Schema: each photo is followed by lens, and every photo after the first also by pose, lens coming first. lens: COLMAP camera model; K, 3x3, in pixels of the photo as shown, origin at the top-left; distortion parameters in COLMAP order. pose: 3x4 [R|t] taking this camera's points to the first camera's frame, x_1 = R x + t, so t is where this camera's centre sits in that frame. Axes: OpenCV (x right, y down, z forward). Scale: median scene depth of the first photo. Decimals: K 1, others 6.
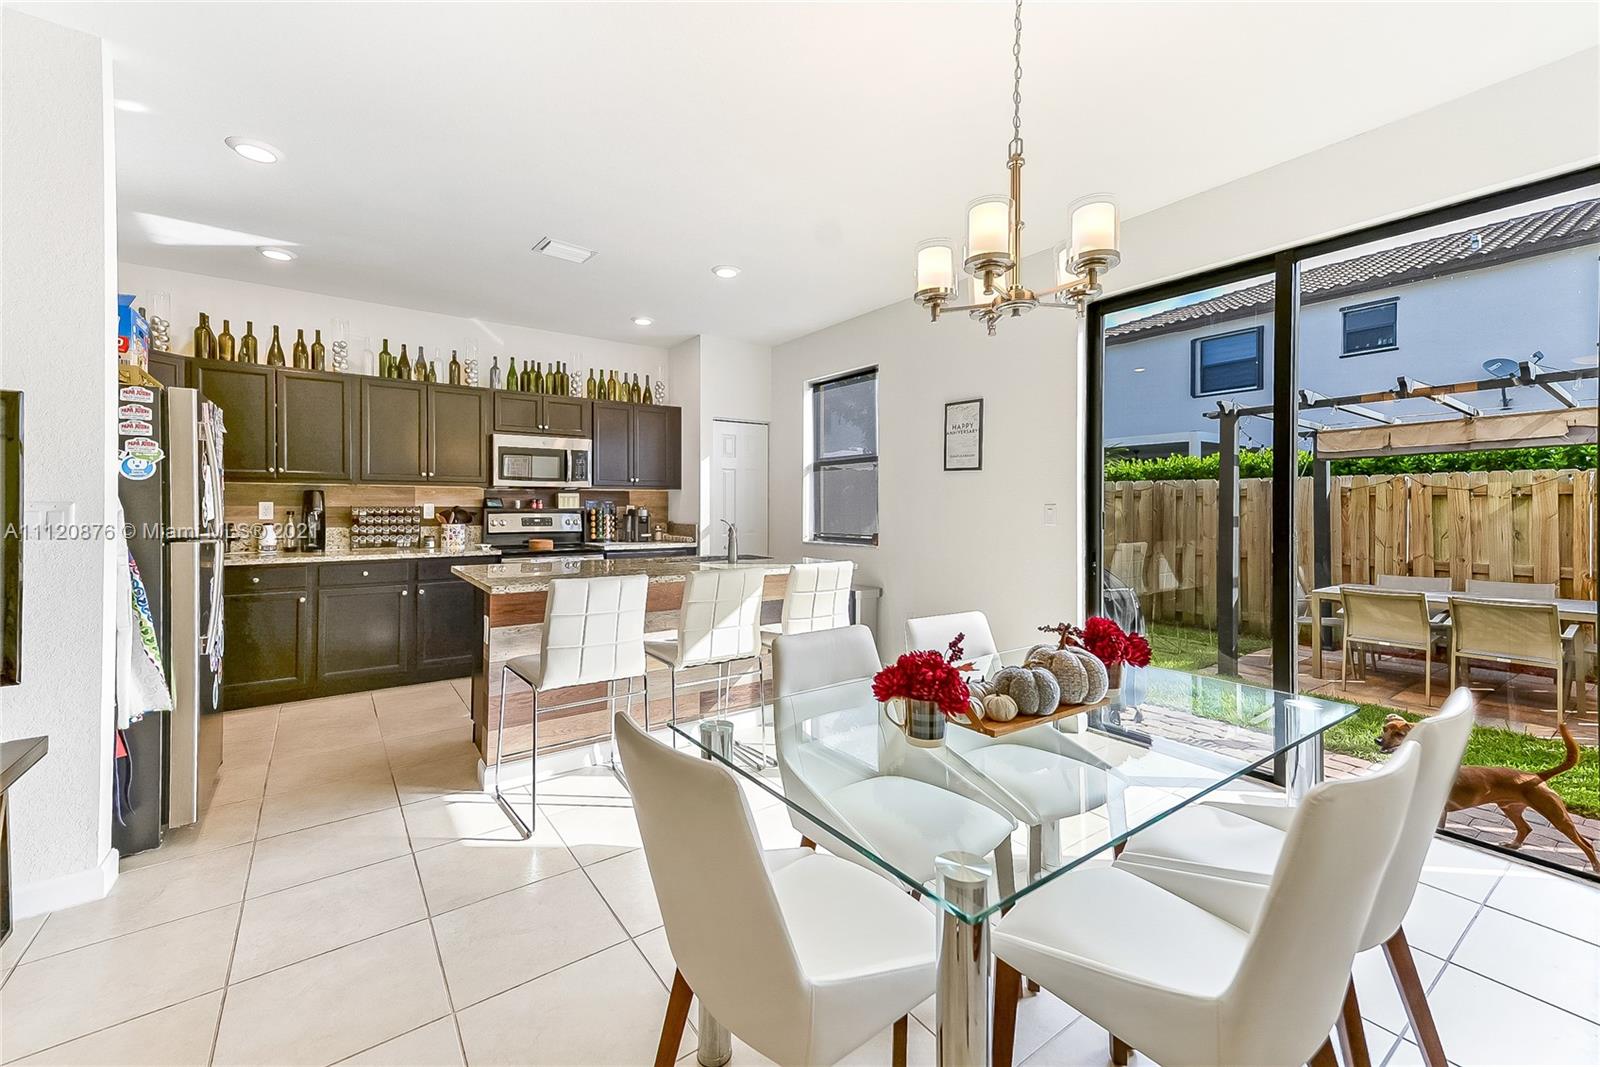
lens RADIAL K [[648.8, 0, 795.5], [0, 648.8, 506.4], [0, 0, 1]] dist [0.026372, 0.000600]
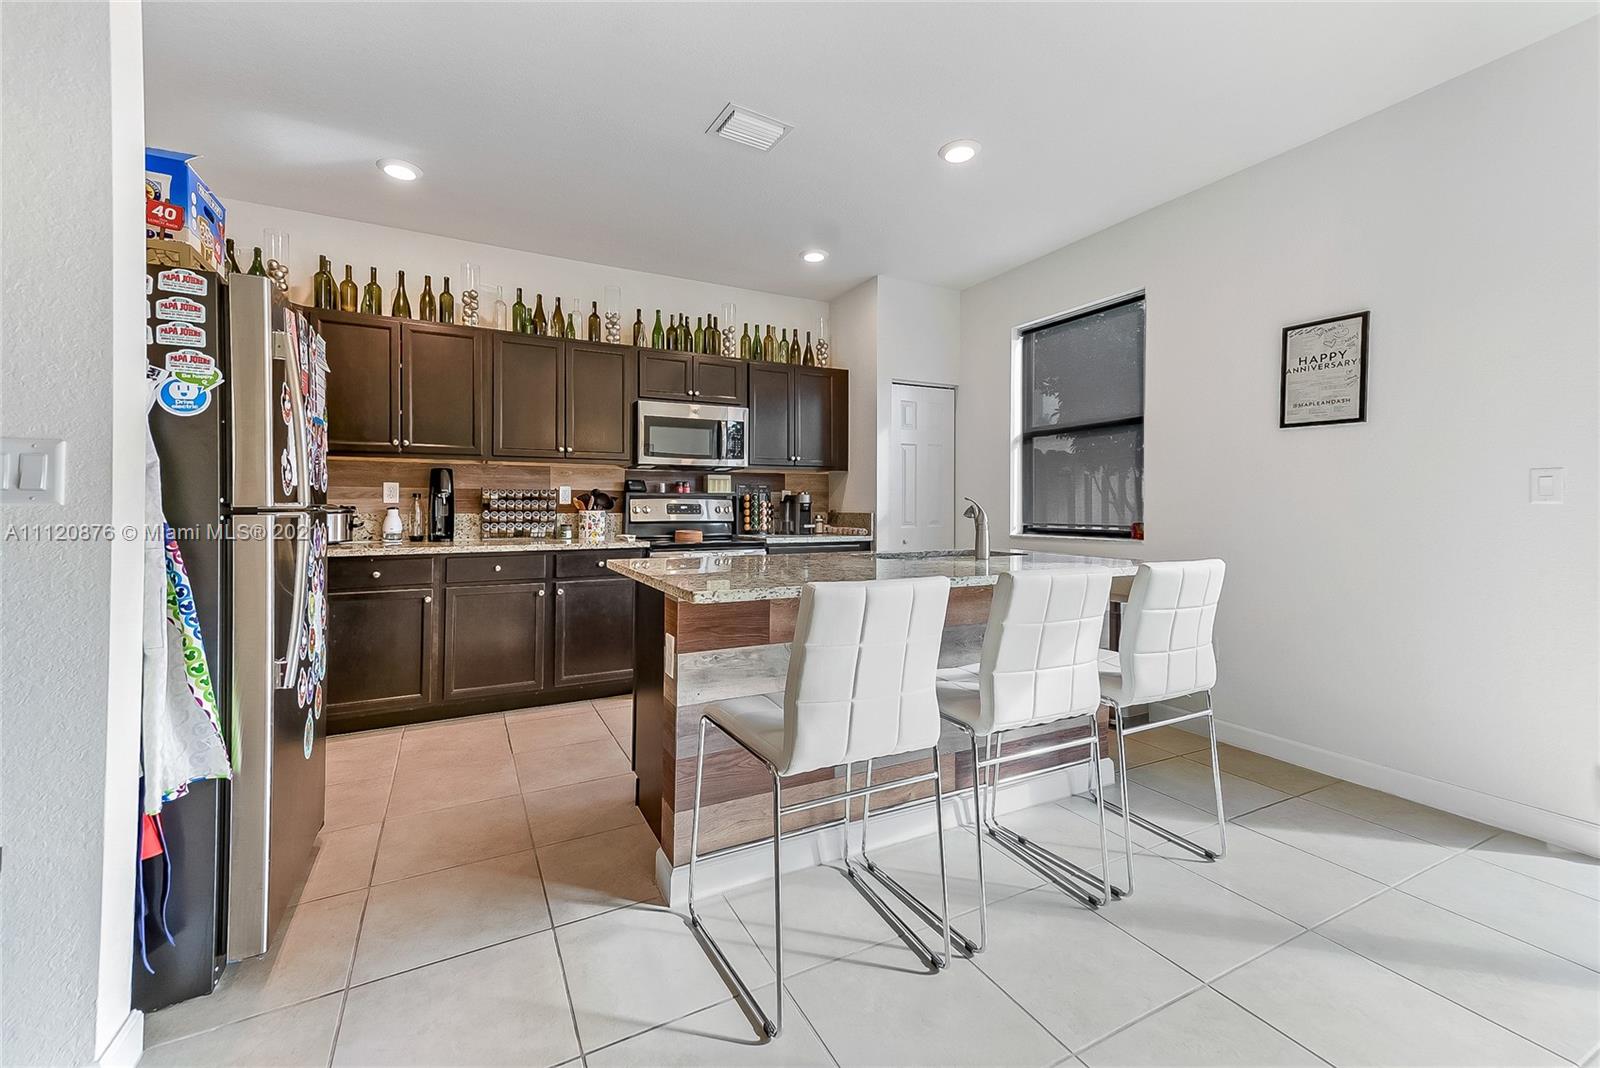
lens RADIAL K [[648.8, 0, 789.9], [0, 648.8, 500.4], [0, 0, 1]] dist [0.026372, 0.000600]
pose [[0.988863, -0.003347, -0.148790, -0.180696], [0.001886, 0.999949, -0.009960, 0.027501], [0.148815, 0.009569, 0.988819, 0.259162]]
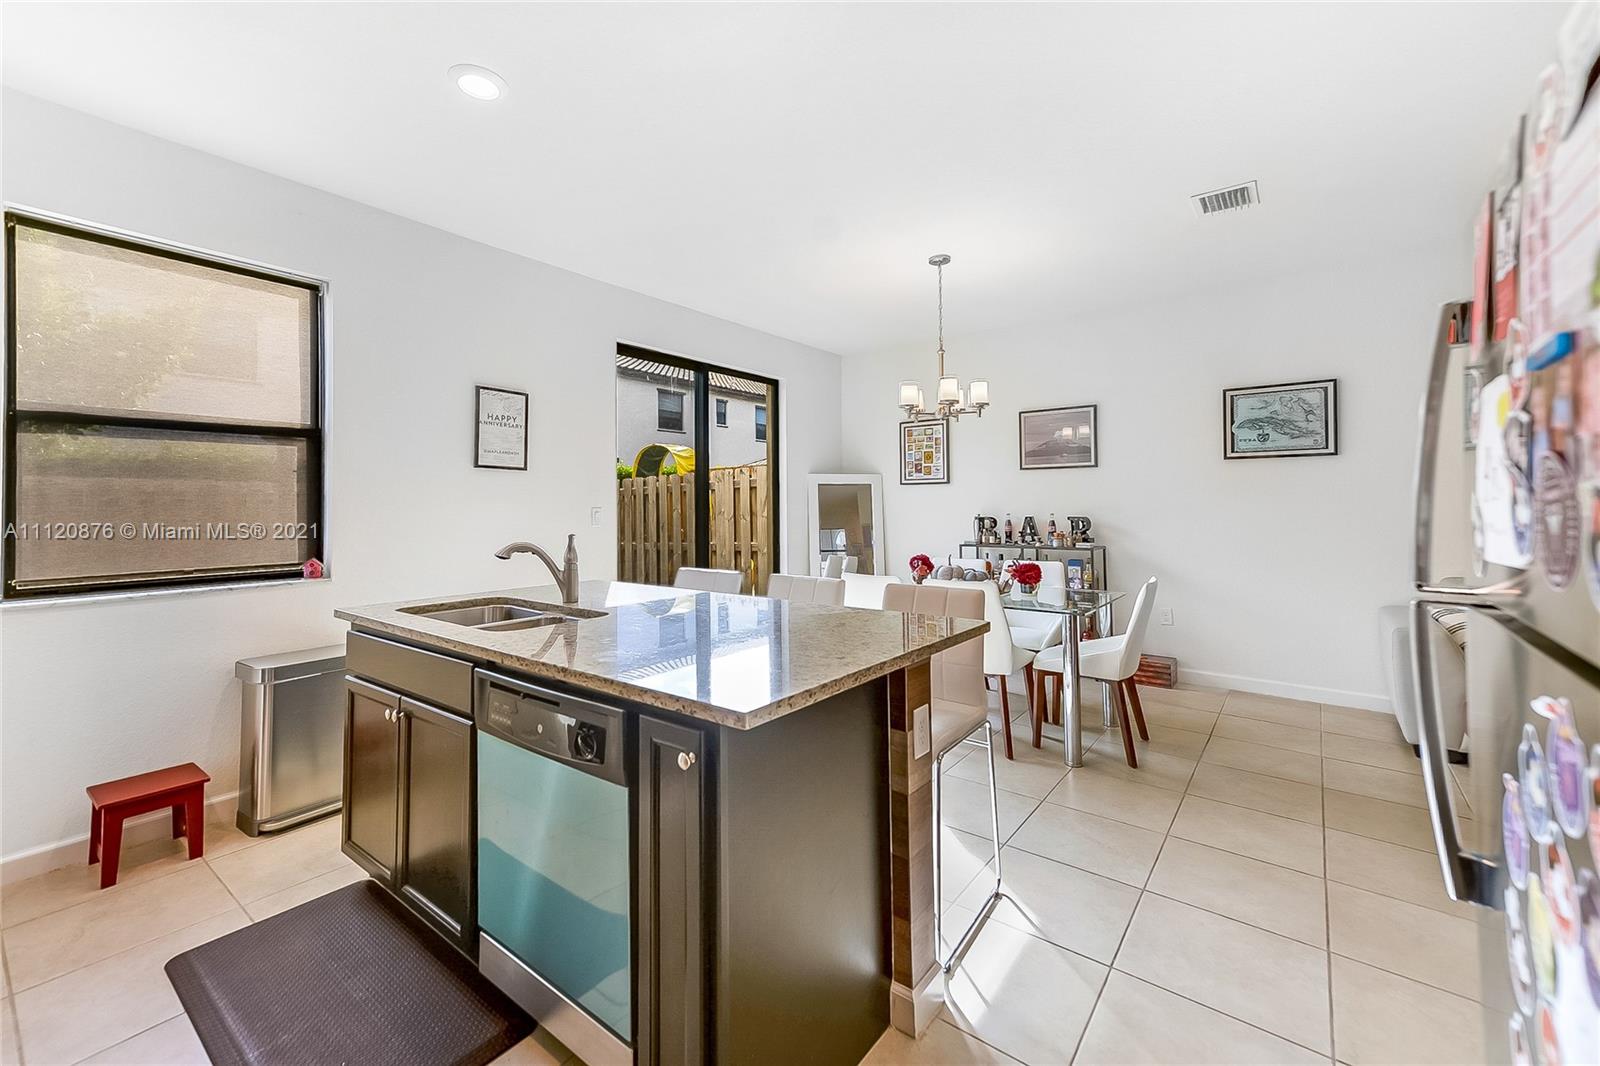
lens RADIAL K [[648.8, 0, 792.6], [0, 648.8, 497.2], [0, 0, 1]] dist [0.026372, 0.000600]
pose [[-0.267927, 0.010664, 0.963380, -0.685072], [0.007728, 0.999930, -0.008919, -0.007964], [-0.963408, 0.005056, -0.267991, 0.872108]]
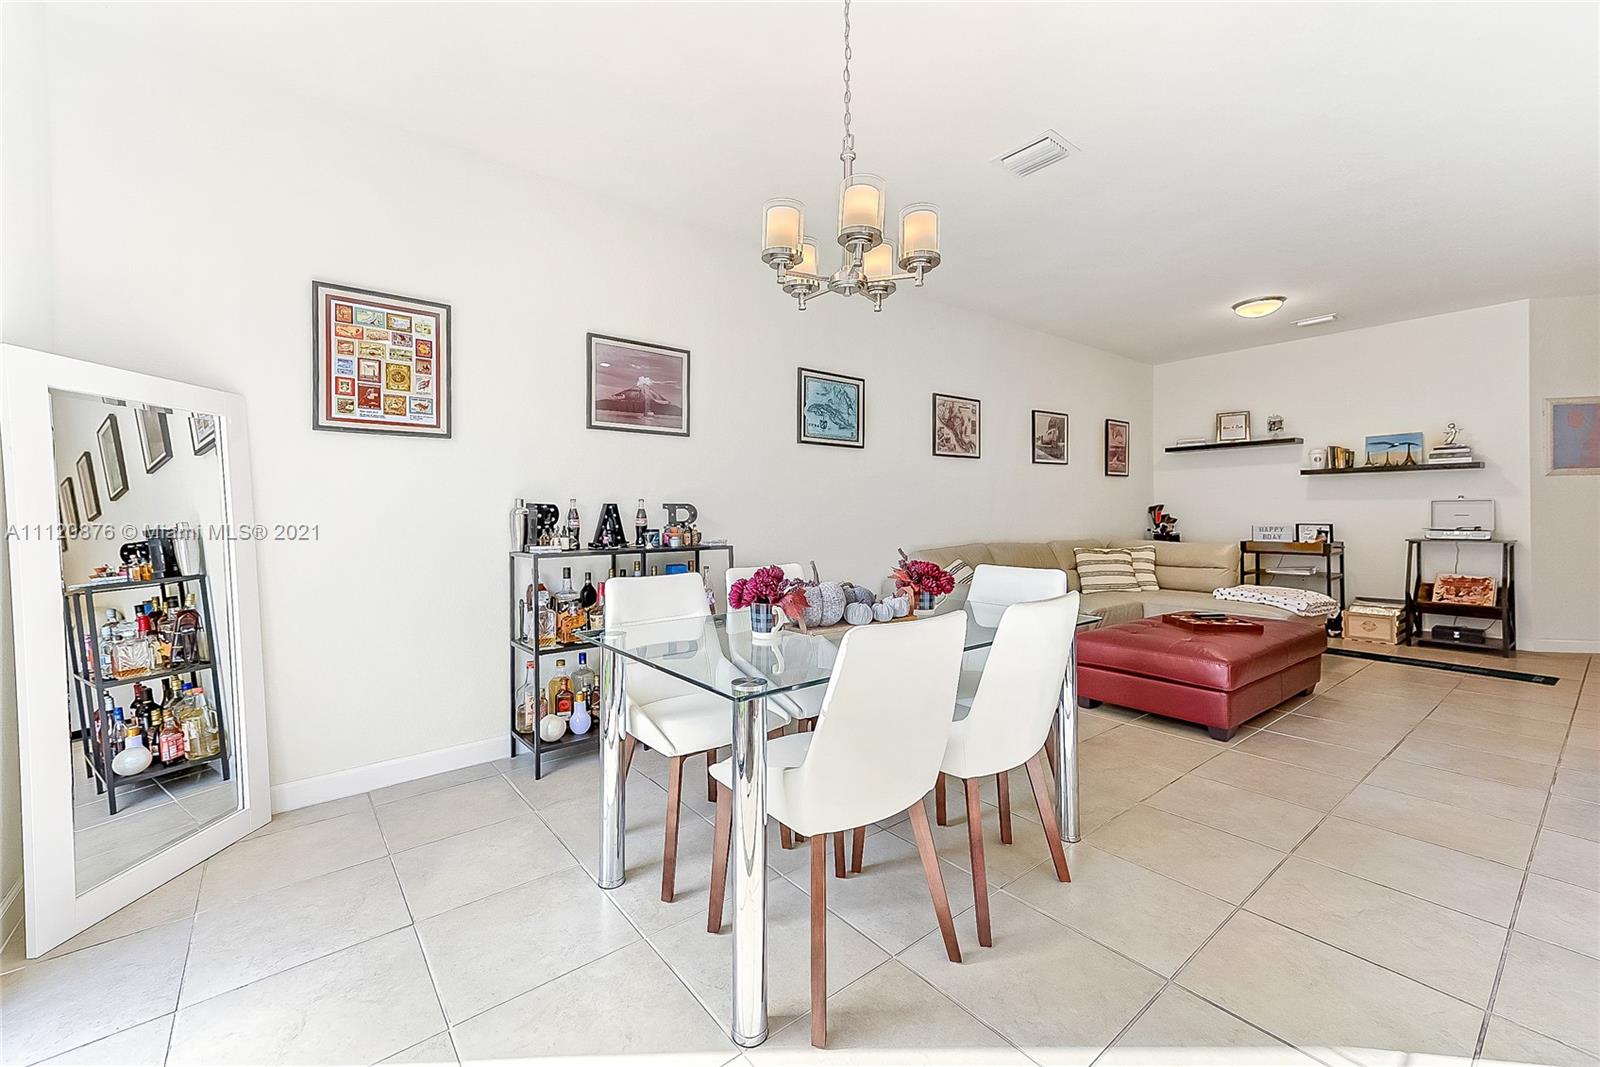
lens RADIAL K [[648.8, 0, 801.4], [0, 648.8, 508.7], [0, 0, 1]] dist [0.026372, 0.000600]
pose [[-0.998442, 0.004626, -0.055610, 0.196107], [0.005021, 0.999963, -0.006974, 0.033435], [0.055576, -0.007242, -0.998428, 0.893075]]
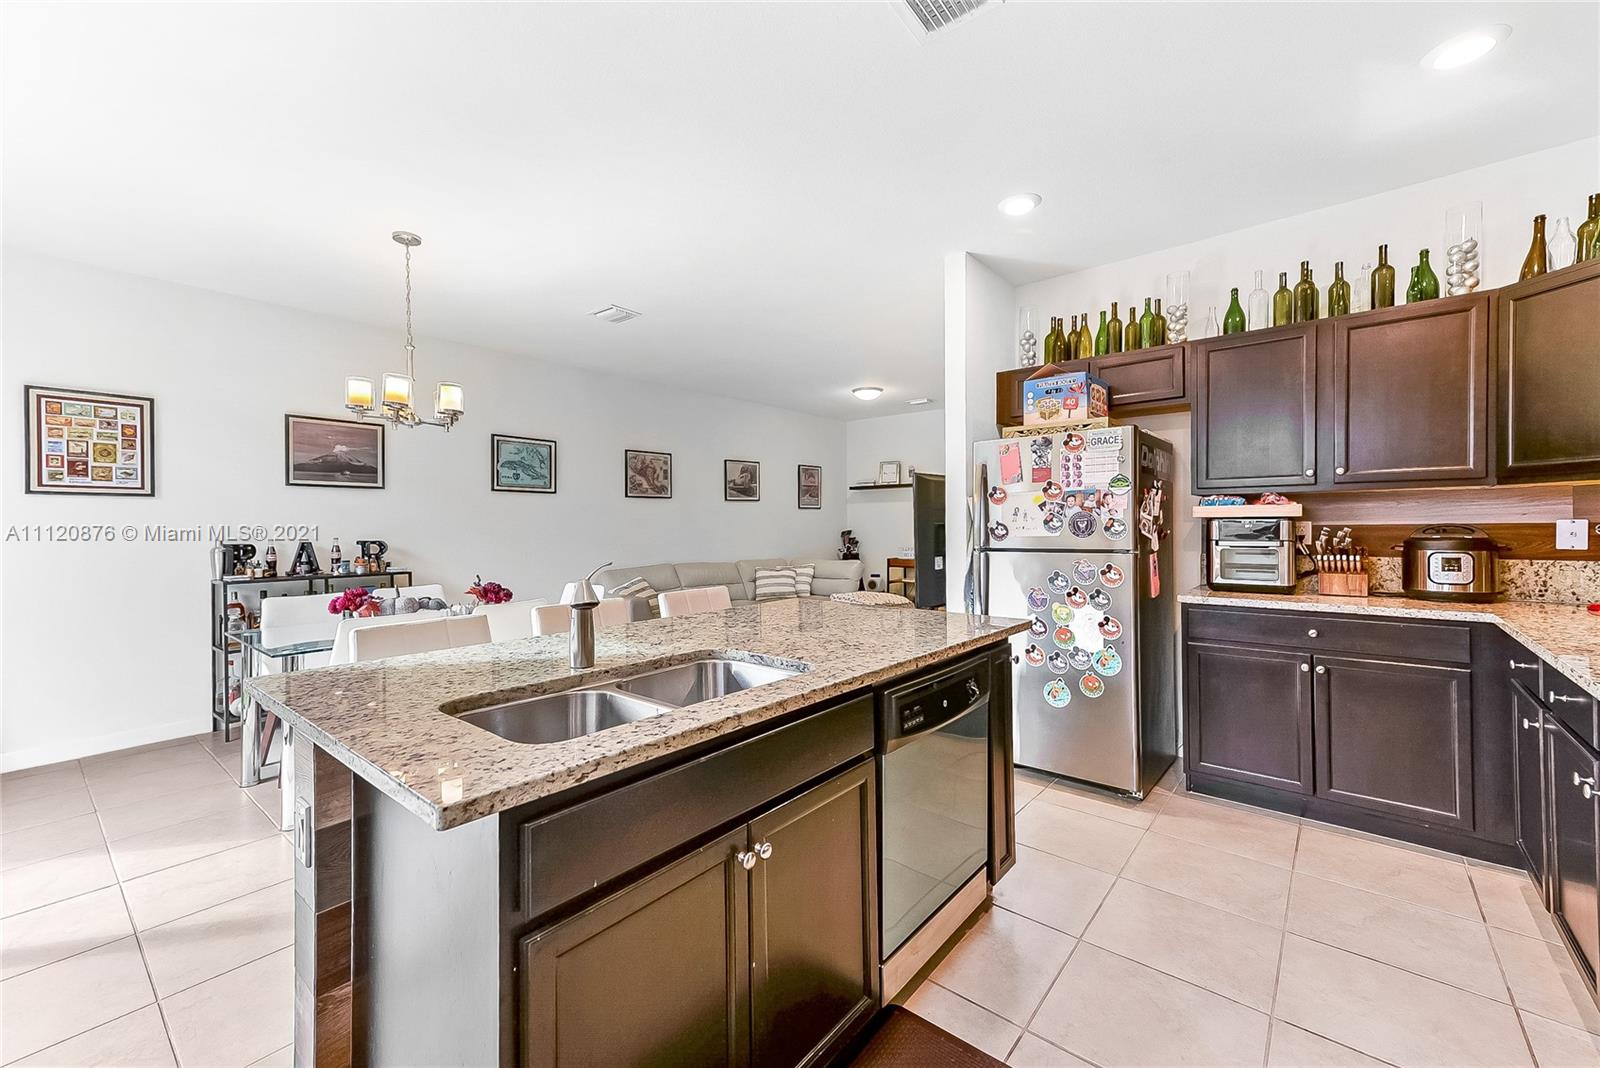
lens RADIAL K [[648.8, 0, 791.3], [0, 648.8, 526.4], [0, 0, 1]] dist [0.026372, 0.000600]
pose [[-0.969051, 0.004415, -0.246821, -0.108849], [0.004099, 0.999990, 0.001794, -0.002281], [0.246827, 0.000726, -0.969059, 1.312472]]
